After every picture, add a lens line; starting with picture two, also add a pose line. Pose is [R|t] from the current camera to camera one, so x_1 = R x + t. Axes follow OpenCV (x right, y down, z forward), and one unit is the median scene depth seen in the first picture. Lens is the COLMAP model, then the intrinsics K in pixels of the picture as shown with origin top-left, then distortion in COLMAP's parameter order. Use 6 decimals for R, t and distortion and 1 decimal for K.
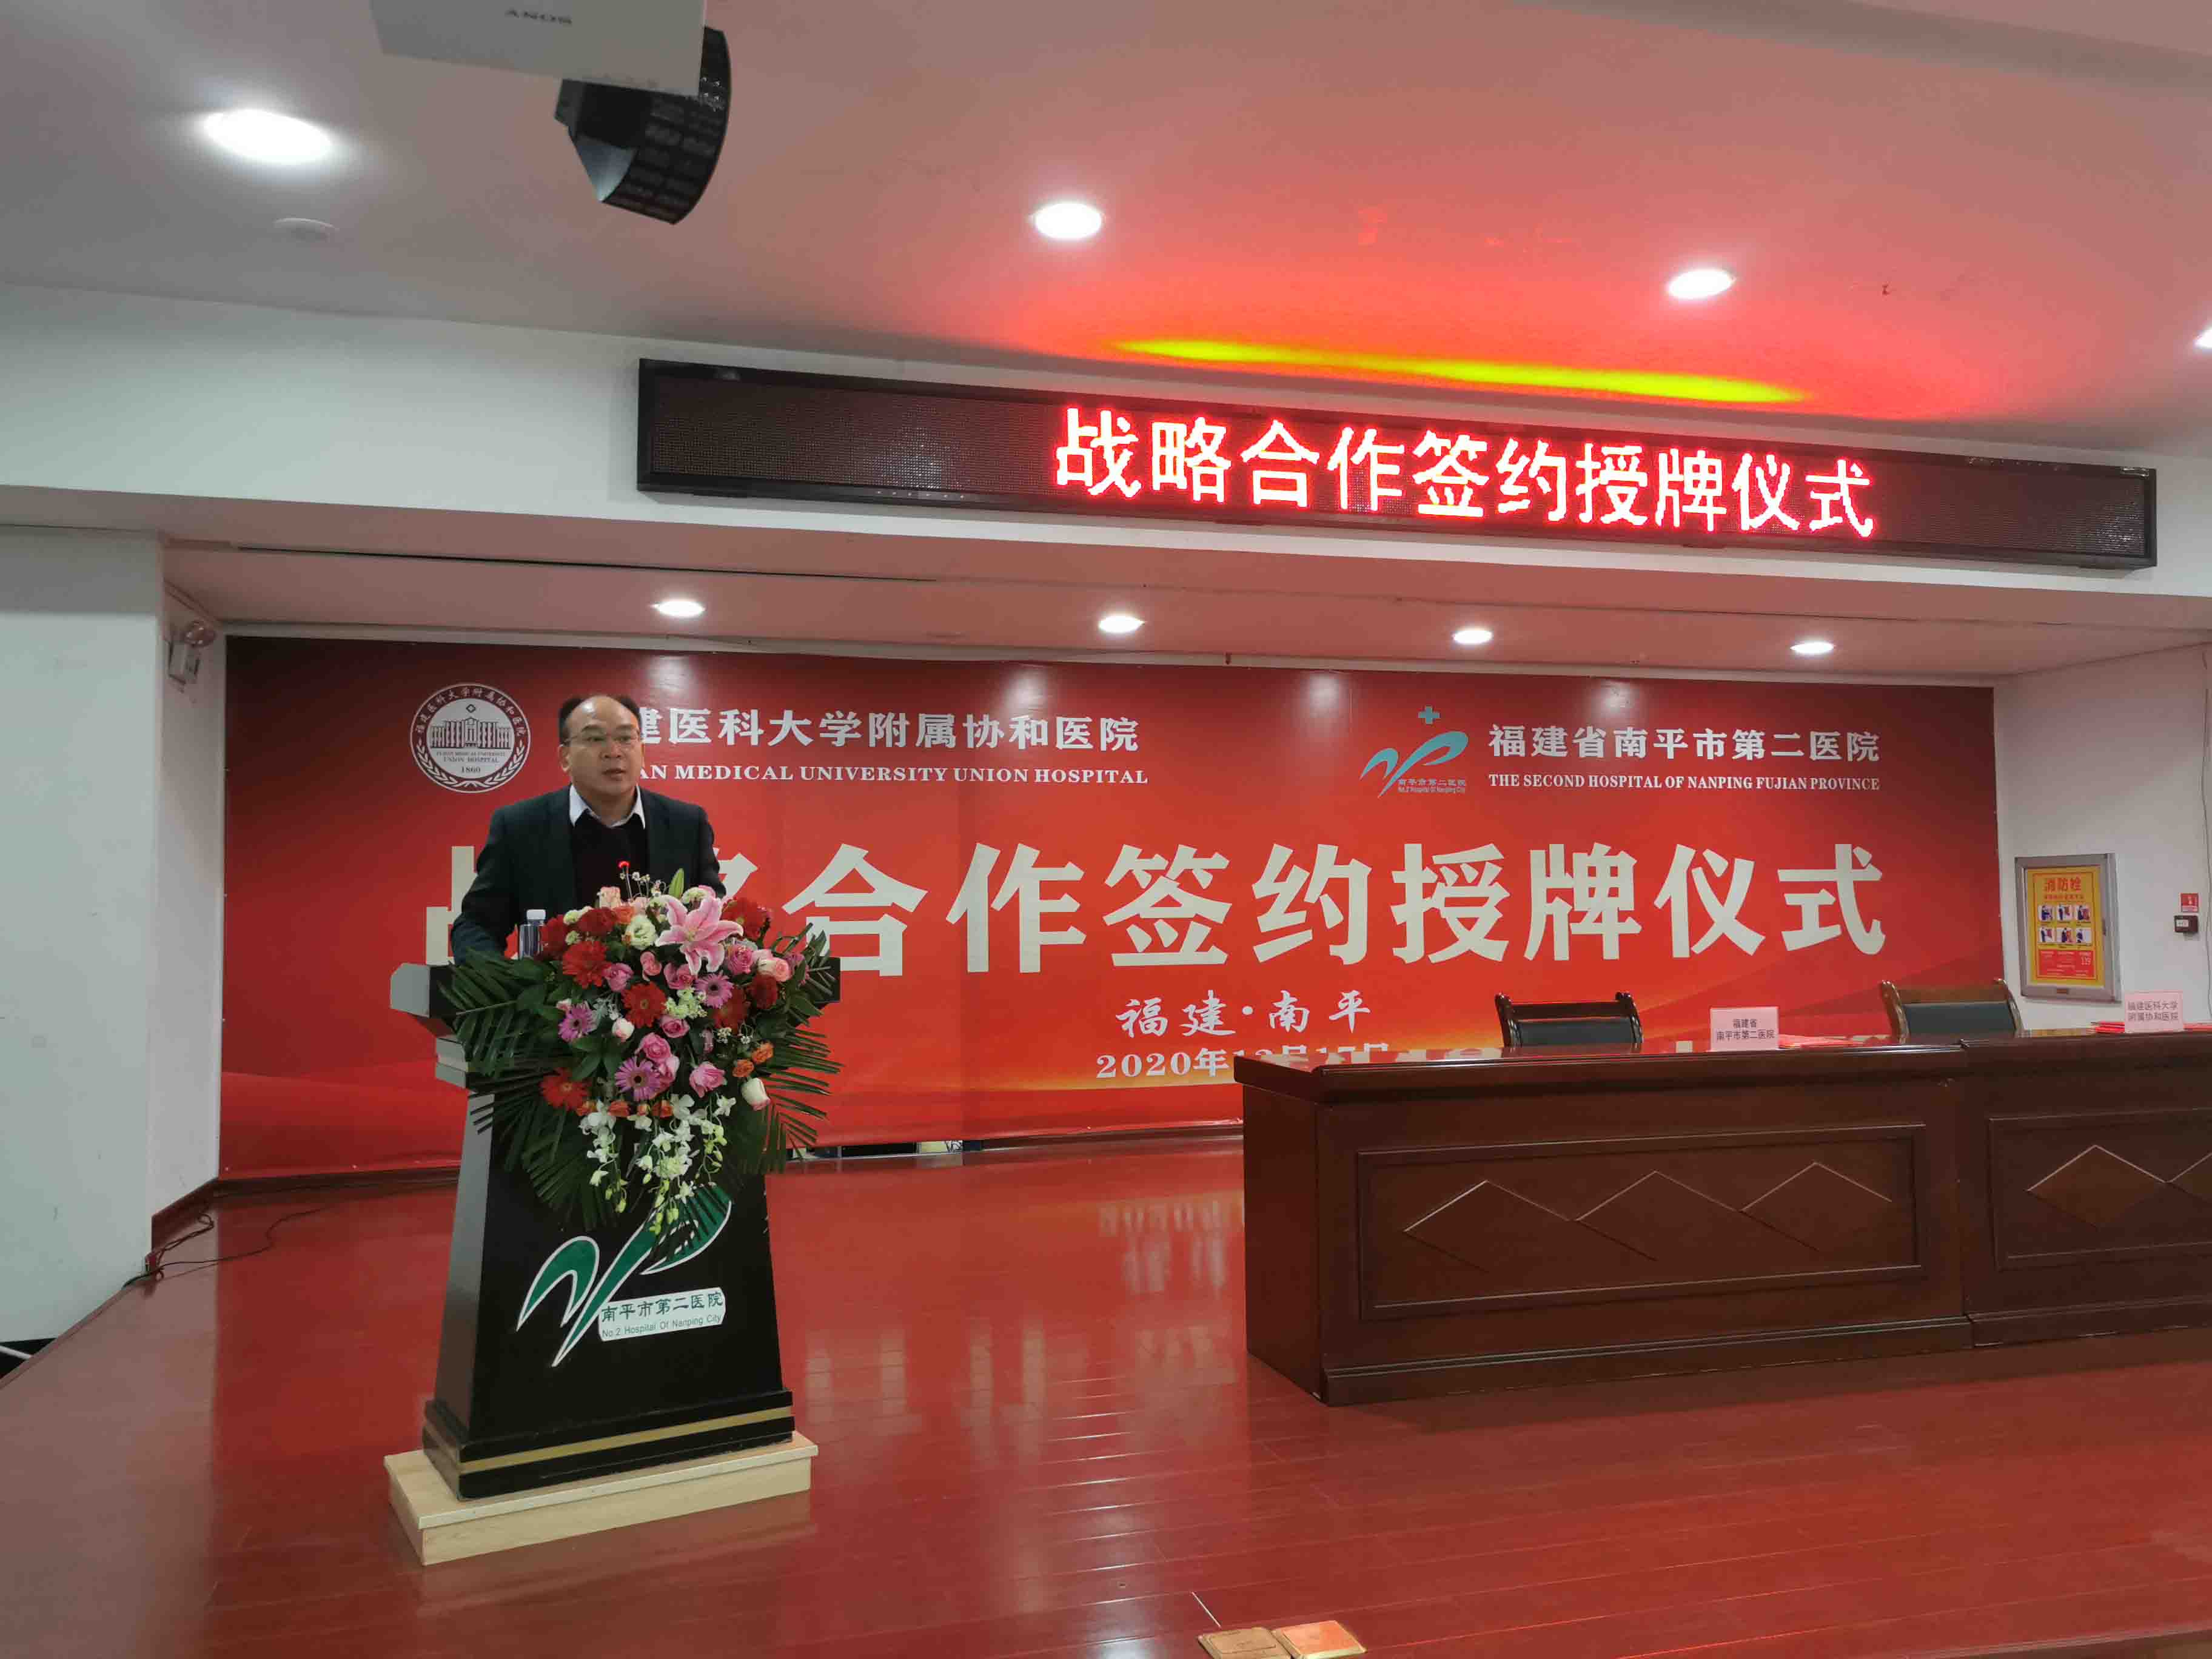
lens RADIAL K [[1672.3, 0, 1094.7], [0, 1672.3, 827.7], [0, 0, 1]] dist [0.045245, -0.021986]
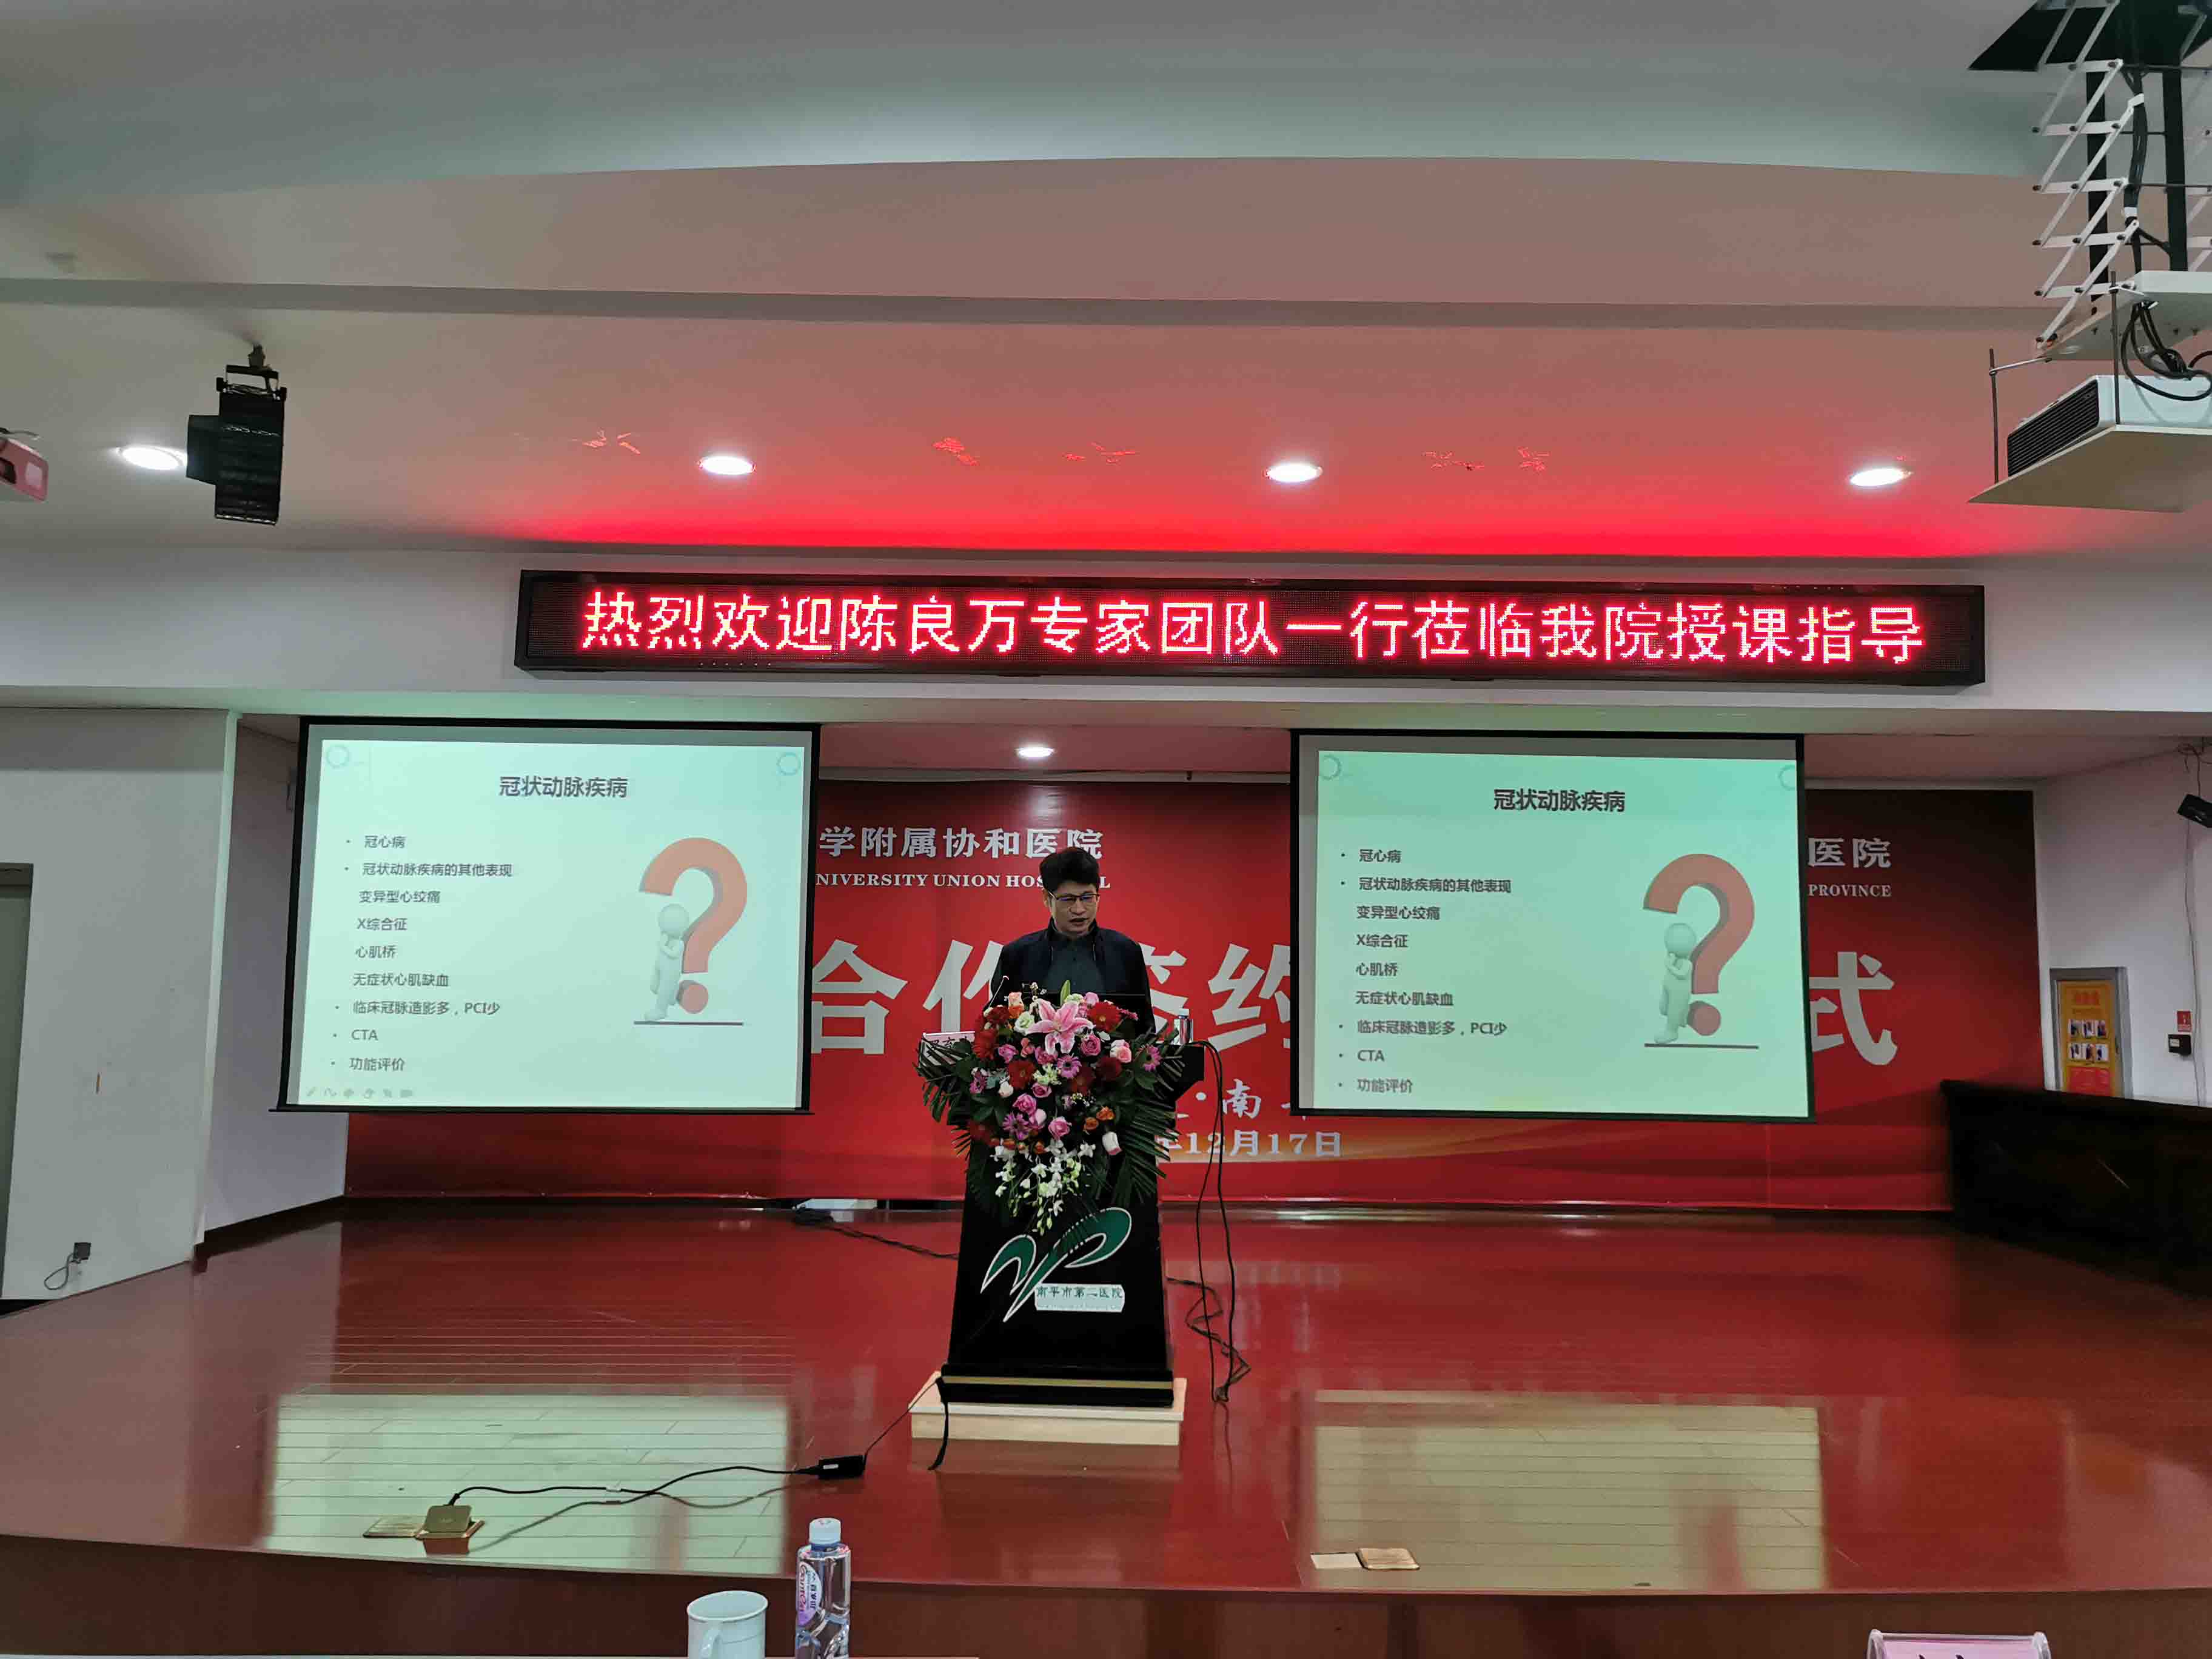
lens RADIAL K [[1672.3, 0, 1107.8], [0, 1672.3, 828.2], [0, 0, 1]] dist [0.045245, -0.021986]
pose [[0.963764, -0.004136, -0.266724, 0.340635], [-0.008715, 0.998858, -0.046981, -0.014572], [0.266614, 0.047603, 0.962627, -0.081026]]
